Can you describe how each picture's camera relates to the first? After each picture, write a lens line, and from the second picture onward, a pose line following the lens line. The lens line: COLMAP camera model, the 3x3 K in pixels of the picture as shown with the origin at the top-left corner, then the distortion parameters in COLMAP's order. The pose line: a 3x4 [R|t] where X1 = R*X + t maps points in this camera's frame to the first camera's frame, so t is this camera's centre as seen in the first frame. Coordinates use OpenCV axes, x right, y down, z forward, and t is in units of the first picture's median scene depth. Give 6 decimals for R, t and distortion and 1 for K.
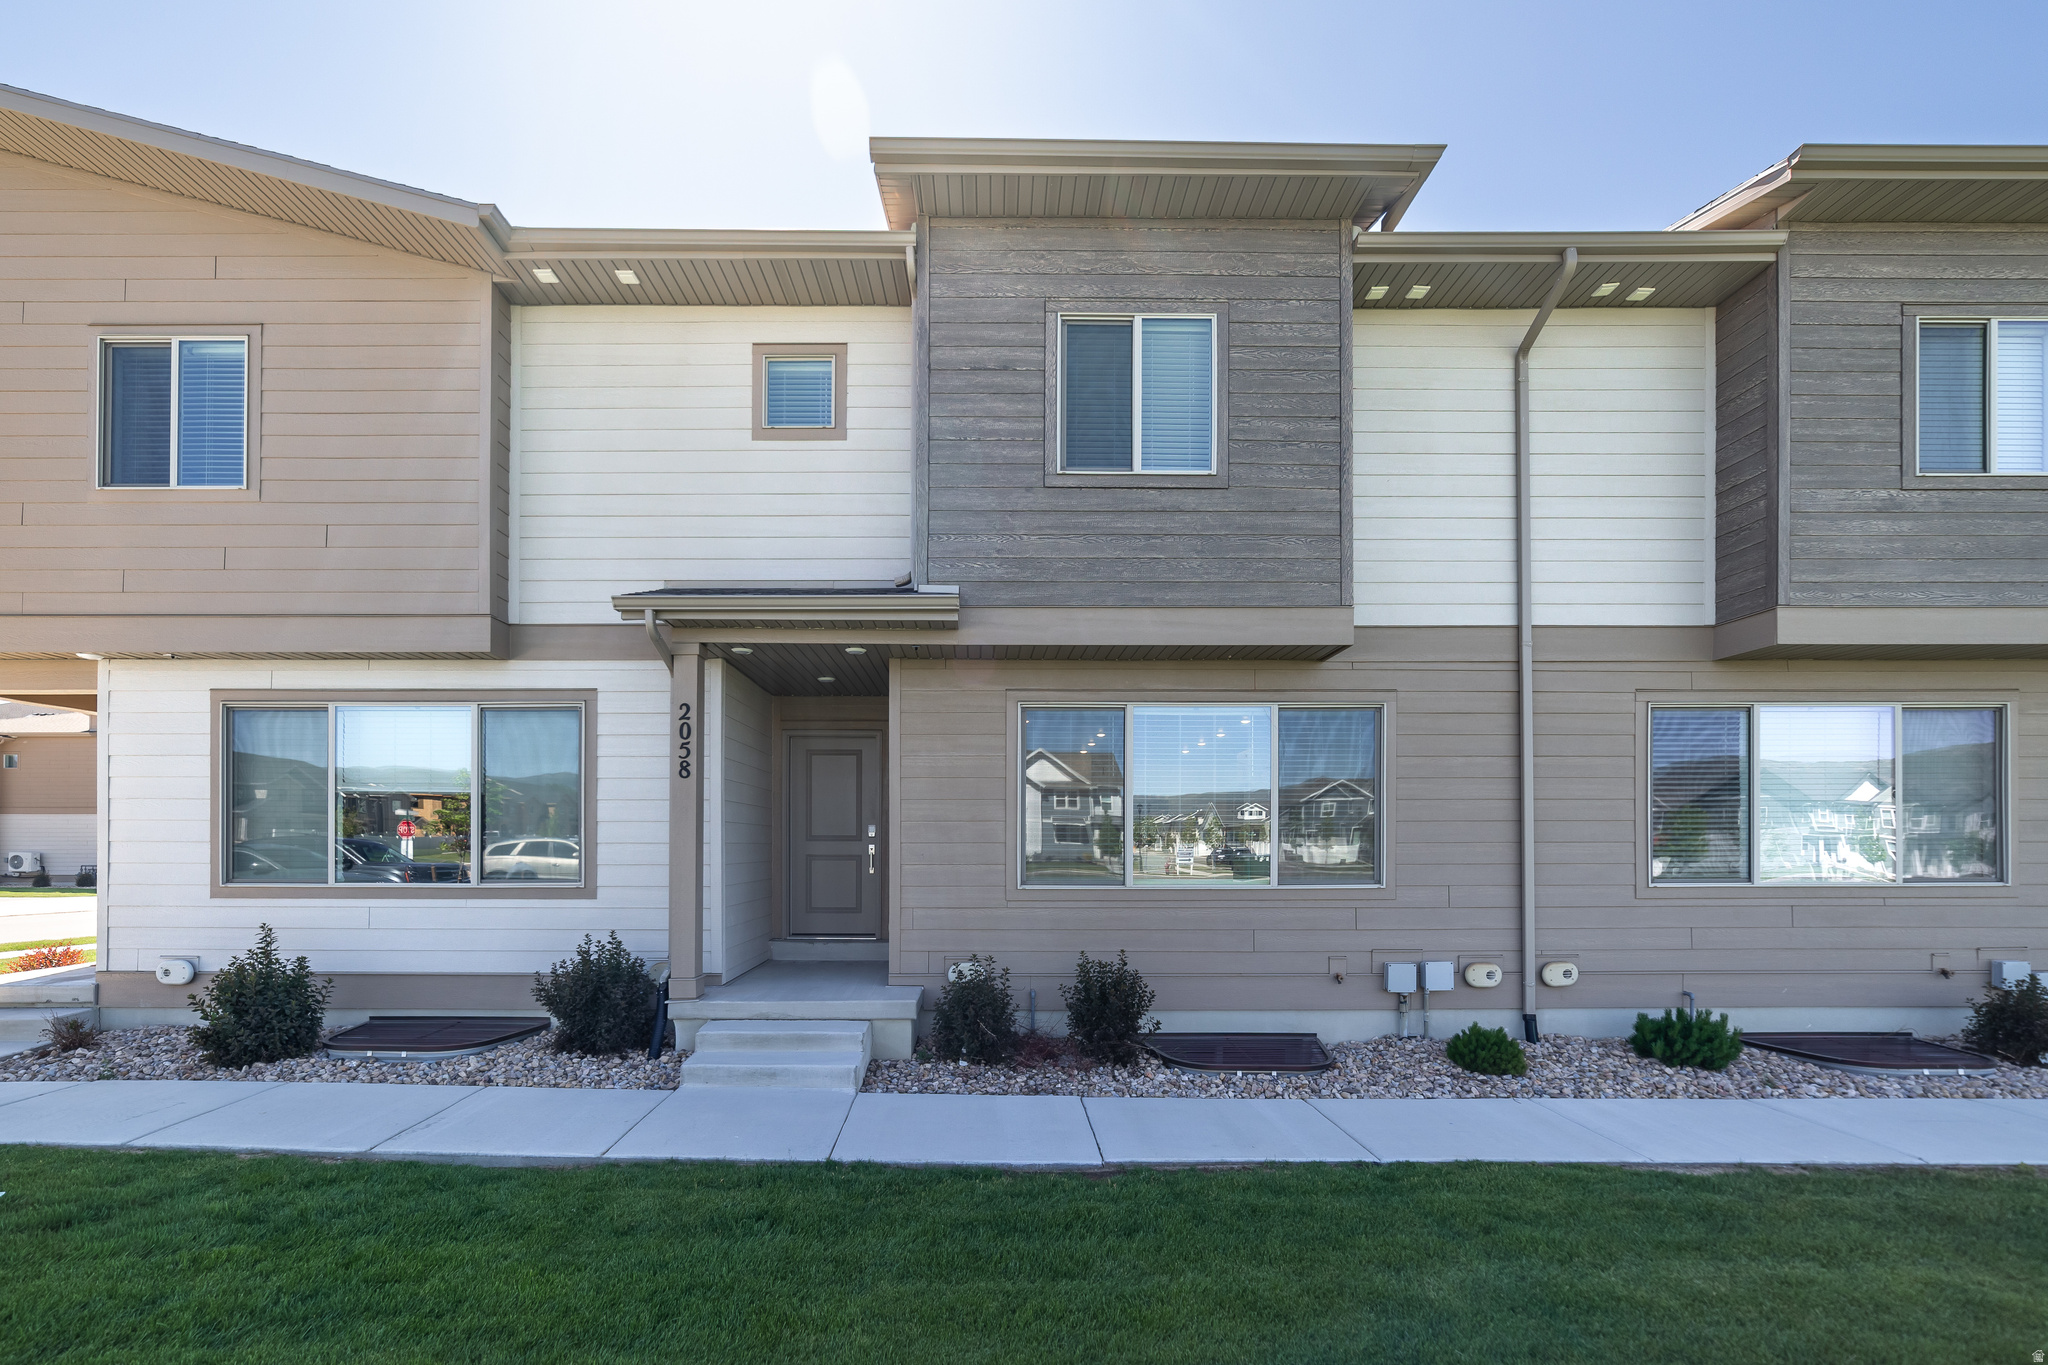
lens RADIAL K [[899.9, 0, 1021.0], [0, 899.9, 848.0], [0, 0, 1]] dist [-0.008386, 0.000467]
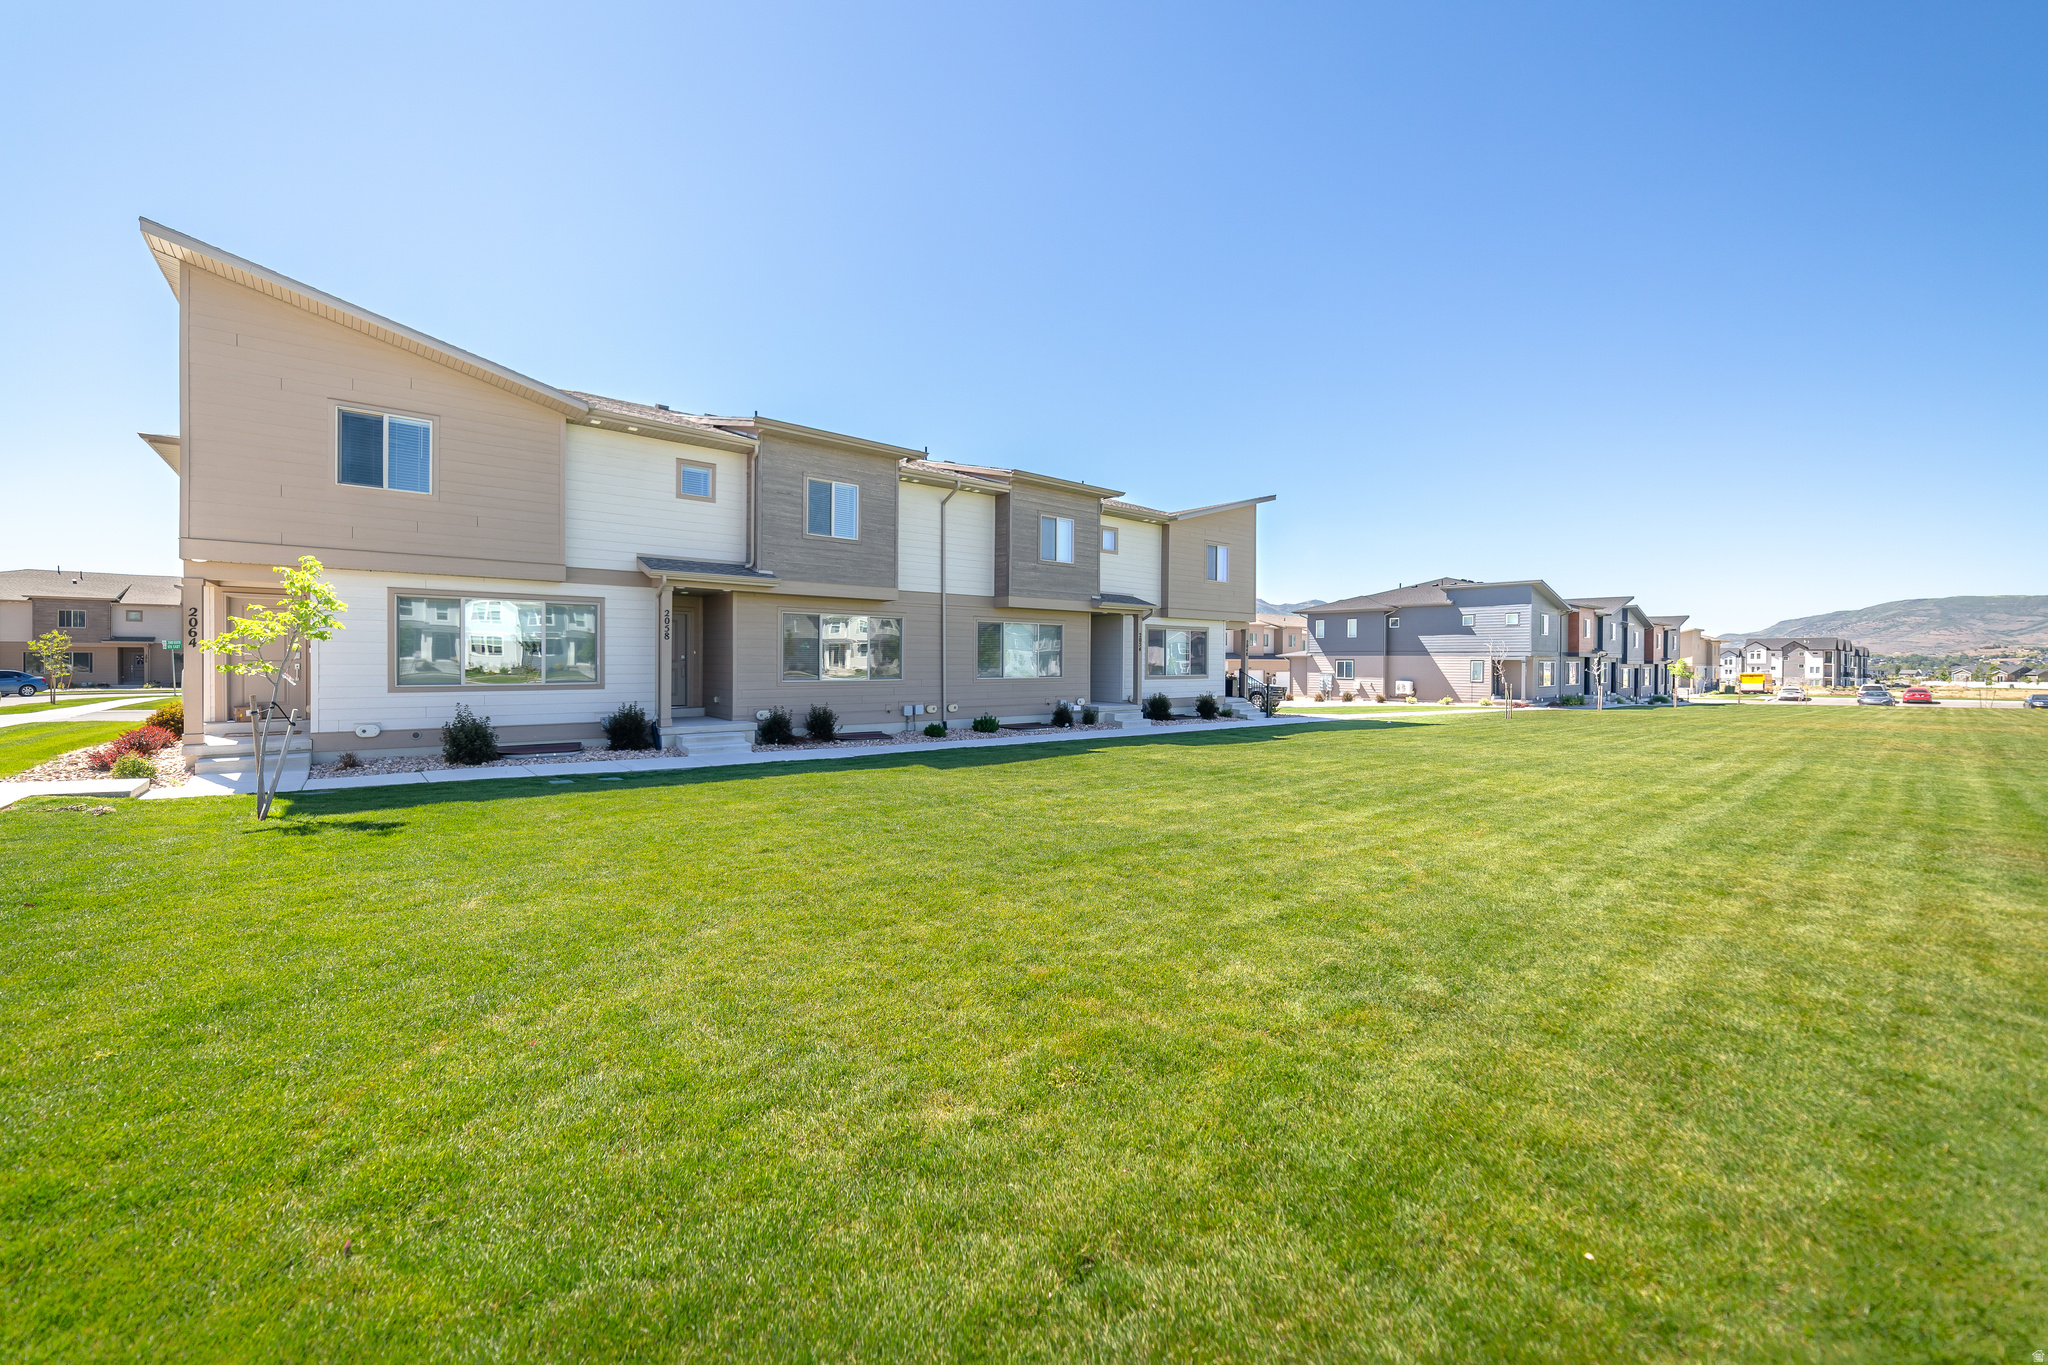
lens RADIAL K [[792.1, 0, 1015.4], [0, 792.1, 660.4], [0, 0, 1]] dist [-0.019881, 0.008798]
pose [[0.780990, 0.004275, 0.624529, -0.935834], [-0.005929, 0.999982, 0.000569, -0.024912], [-0.624515, -0.004148, 0.781002, -1.264403]]
